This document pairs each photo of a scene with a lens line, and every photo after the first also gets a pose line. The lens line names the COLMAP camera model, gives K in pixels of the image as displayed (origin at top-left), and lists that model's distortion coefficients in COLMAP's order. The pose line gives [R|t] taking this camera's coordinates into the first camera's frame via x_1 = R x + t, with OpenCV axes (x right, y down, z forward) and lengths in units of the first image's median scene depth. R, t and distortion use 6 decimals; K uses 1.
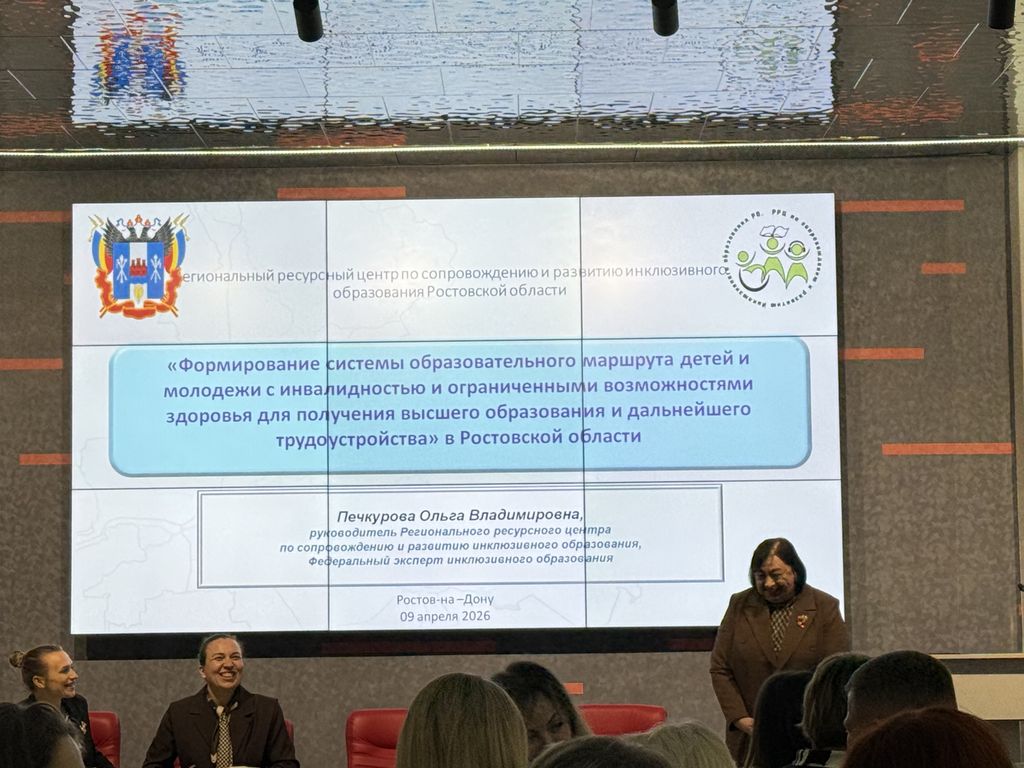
lens RADIAL K [[2609.3, 0, 511.3], [0, 2609.3, 381.7], [0, 0, 1]] dist [-0.006812, 0.000000]
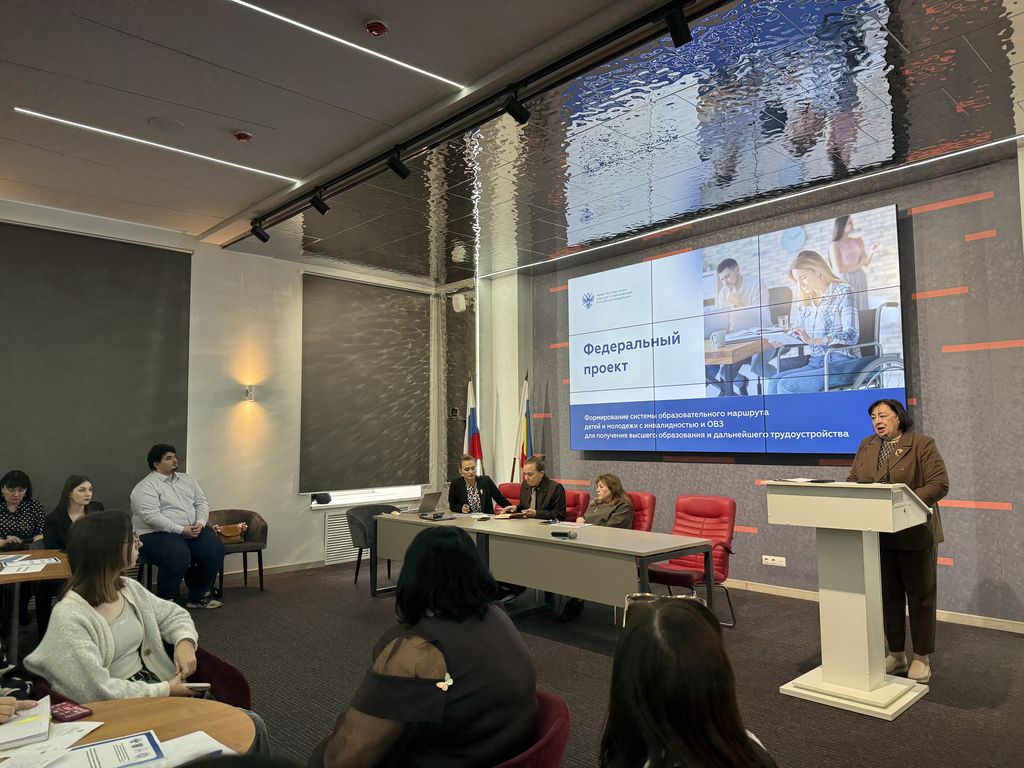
lens RADIAL K [[718.3, 0, 509.6], [0, 718.3, 379.6], [0, 0, 1]] dist [0.044663, -0.033866]
pose [[0.703314, -0.053093, -0.708894, 0.279818], [0.060424, 0.998063, -0.014803, 0.035838], [0.708307, -0.032423, 0.705160, 0.473915]]
